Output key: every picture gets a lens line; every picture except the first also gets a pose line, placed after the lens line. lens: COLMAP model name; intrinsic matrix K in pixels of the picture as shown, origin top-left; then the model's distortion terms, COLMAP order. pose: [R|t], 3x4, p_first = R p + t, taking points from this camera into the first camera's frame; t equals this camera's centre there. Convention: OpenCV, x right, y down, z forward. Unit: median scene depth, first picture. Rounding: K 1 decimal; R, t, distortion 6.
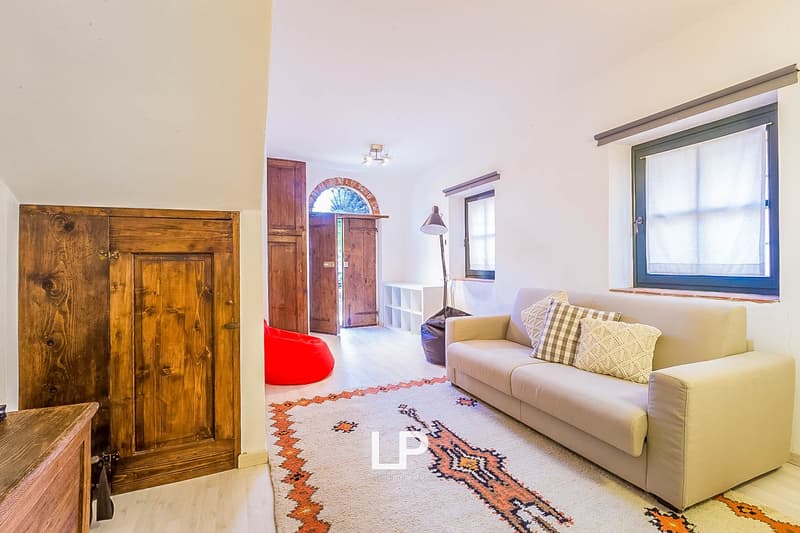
lens RADIAL K [[364.7, 0, 399.4], [0, 364.7, 263.8], [0, 0, 1]] dist [0.012440, -0.000247]
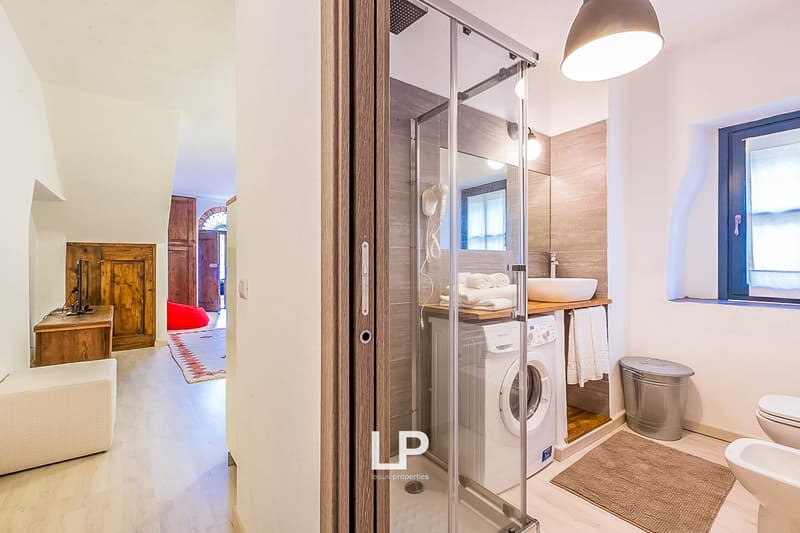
lens RADIAL K [[364.7, 0, 399.9], [0, 364.7, 265.9], [0, 0, 1]] dist [0.012440, -0.000247]
pose [[0.975103, 0.011754, 0.221440, 0.652763], [-0.011998, 0.999928, -0.000242, -0.014238], [-0.221427, -0.002421, 0.975174, -1.869506]]
